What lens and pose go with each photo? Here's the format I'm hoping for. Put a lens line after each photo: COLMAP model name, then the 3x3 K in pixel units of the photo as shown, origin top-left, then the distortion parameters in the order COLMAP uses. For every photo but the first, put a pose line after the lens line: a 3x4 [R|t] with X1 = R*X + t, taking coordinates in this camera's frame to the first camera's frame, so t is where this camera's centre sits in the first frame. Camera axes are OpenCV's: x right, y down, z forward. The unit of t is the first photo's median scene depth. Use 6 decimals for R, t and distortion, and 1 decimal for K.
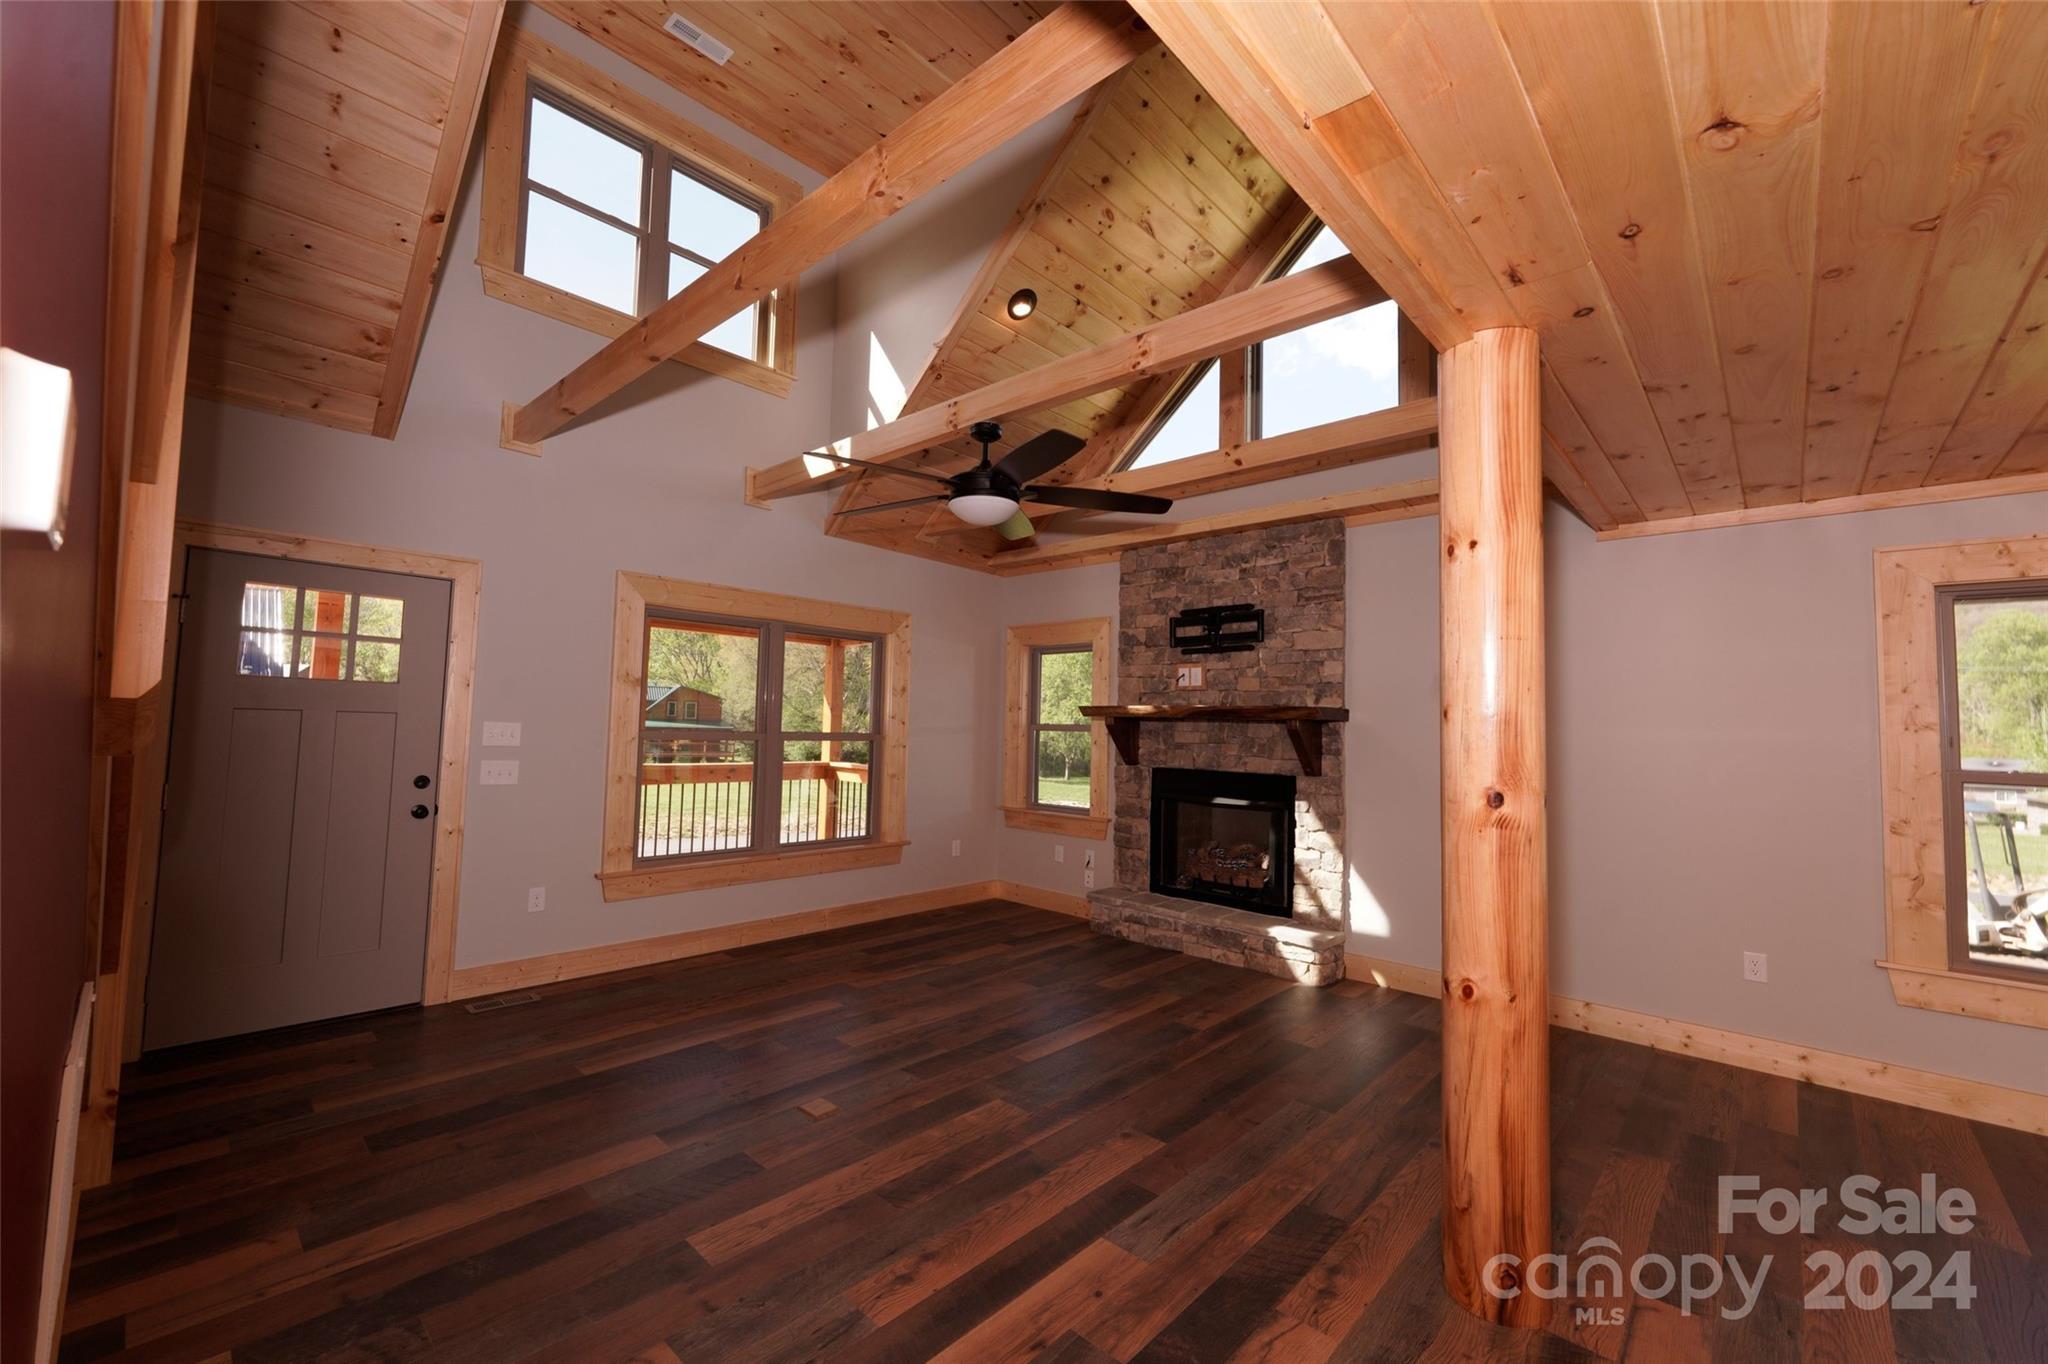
lens RADIAL K [[816.3, 0, 1017.1], [0, 816.3, 680.2], [0, 0, 1]] dist [-0.001341, 0.000310]
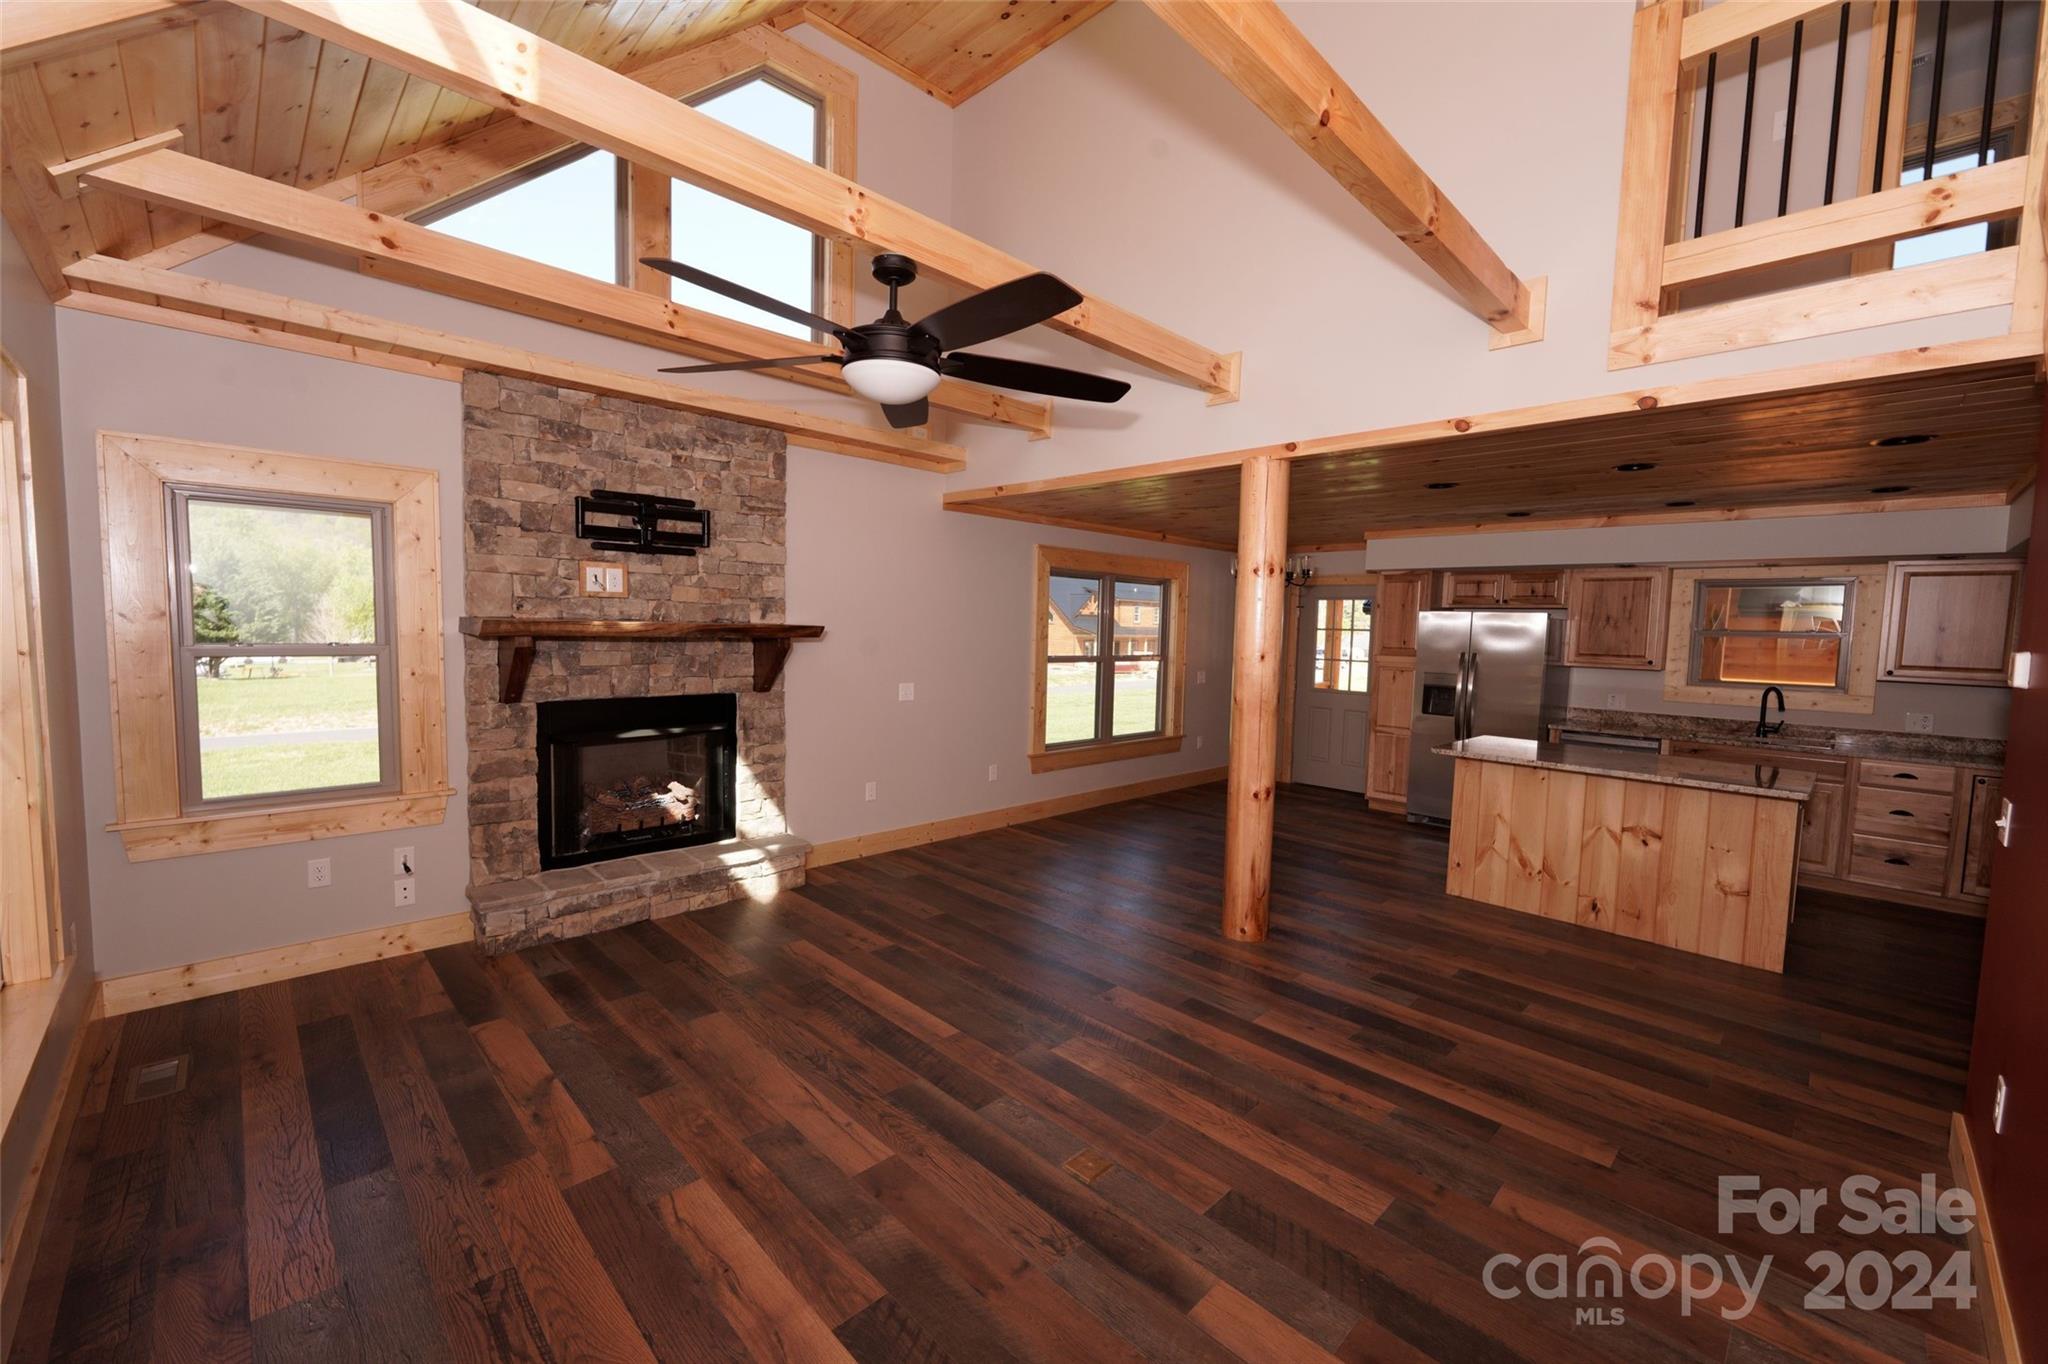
lens RADIAL K [[816.3, 0, 1017.1], [0, 816.3, 680.2], [0, 0, 1]] dist [-0.001341, 0.000310]
pose [[0.048461, -0.094095, 0.994383, -0.571857], [-0.081545, 0.991857, 0.097830, -0.018219], [-0.995491, -0.085828, 0.040393, 0.608269]]
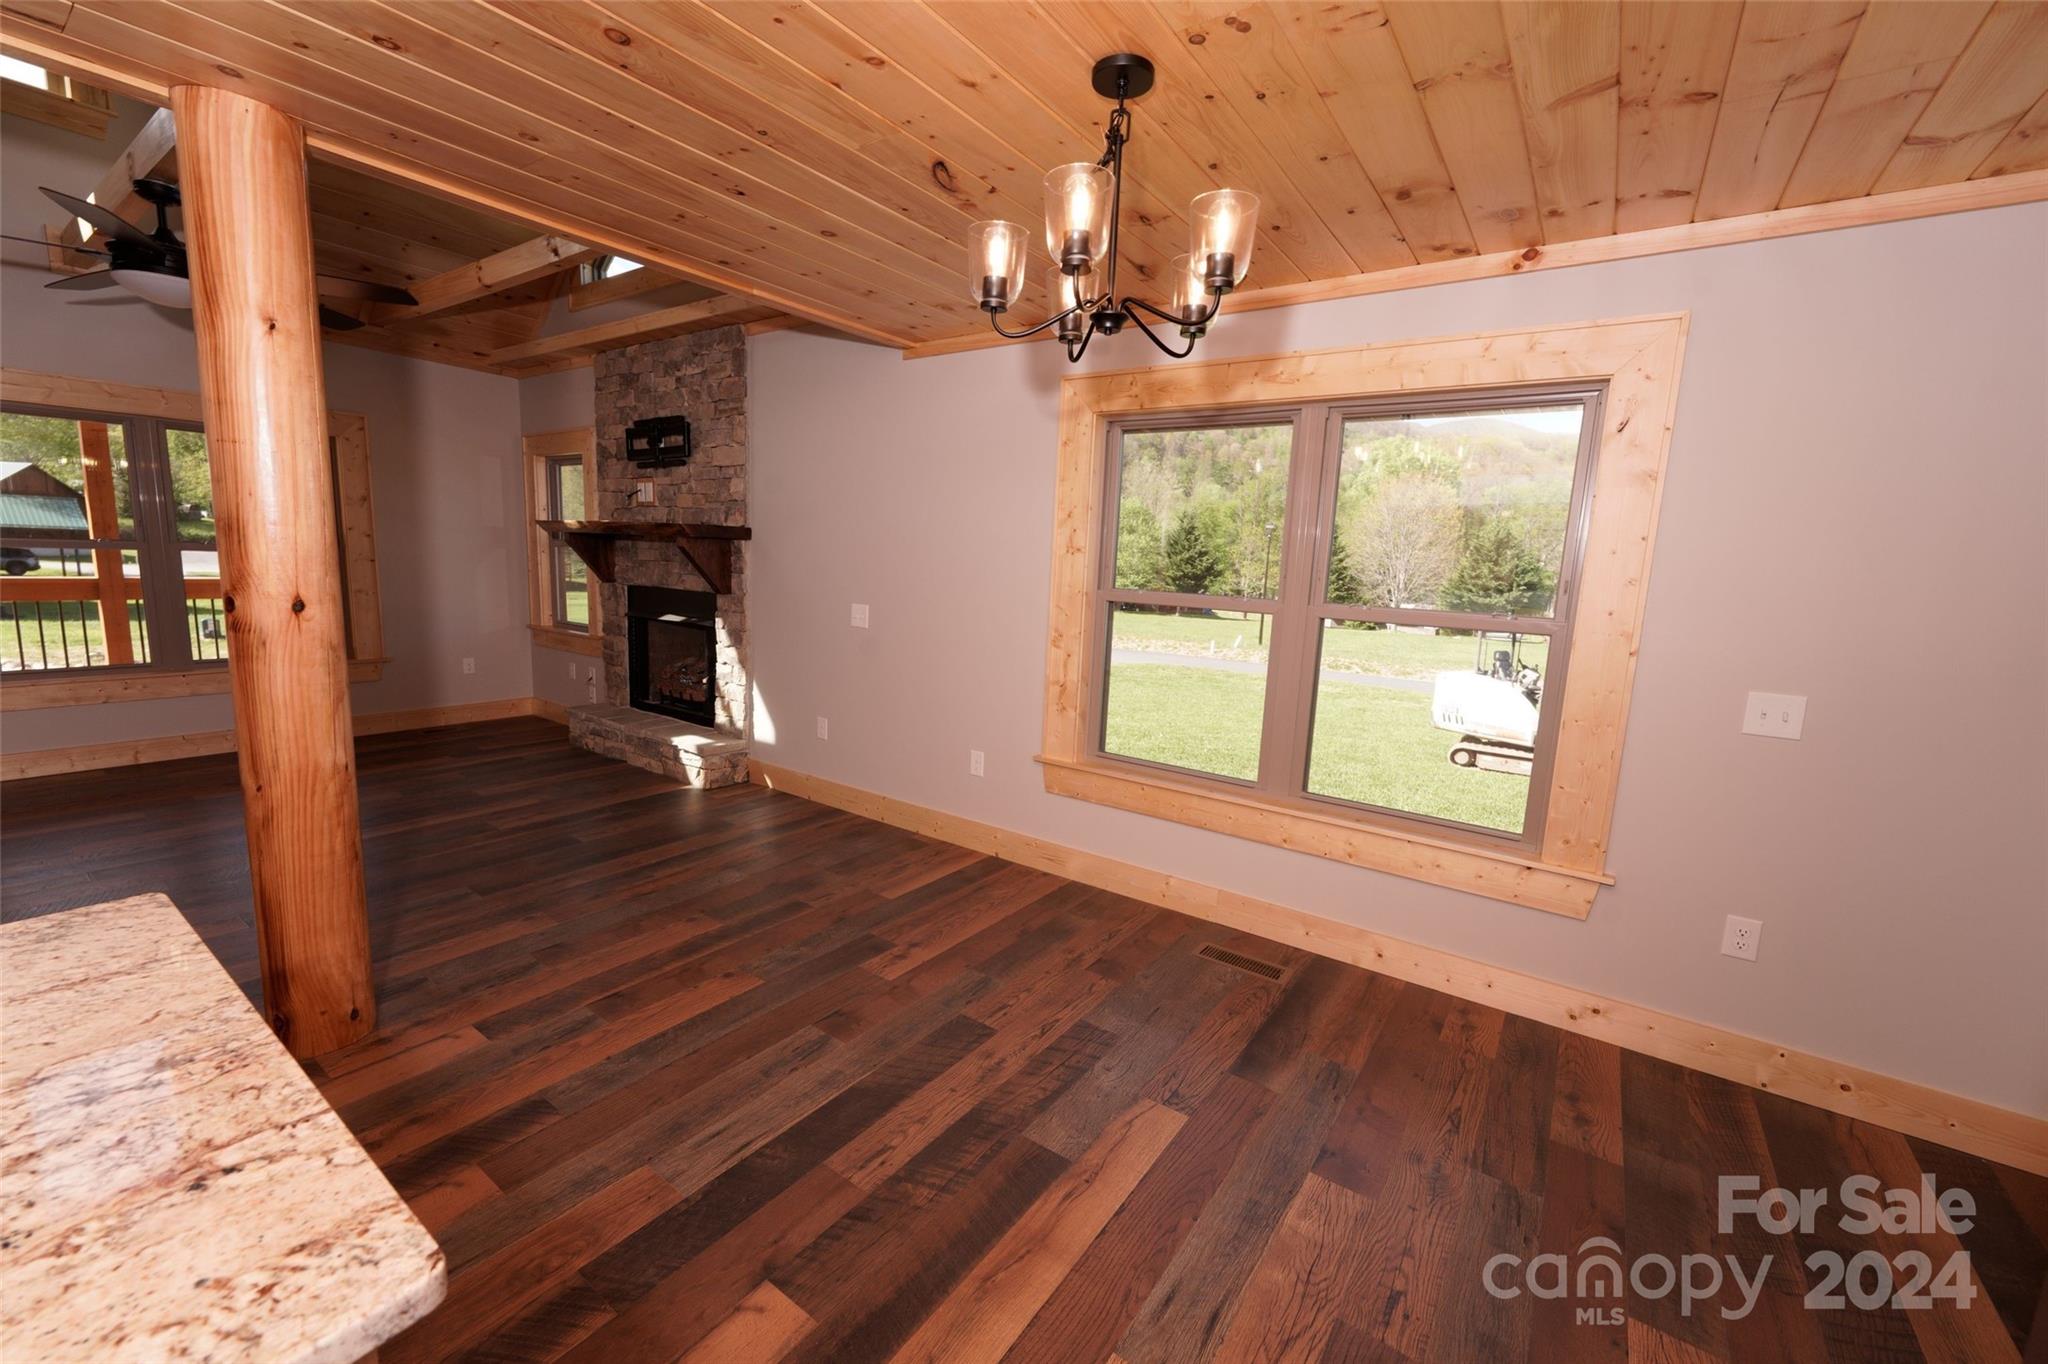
lens RADIAL K [[816.3, 0, 1017.1], [0, 816.3, 680.2], [0, 0, 1]] dist [-0.001341, 0.000310]
pose [[0.991137, -0.004076, 0.132778, 0.552187], [-0.024078, 0.977461, 0.209739, 0.000375], [-0.130641, -0.211077, 0.968700, -0.054139]]
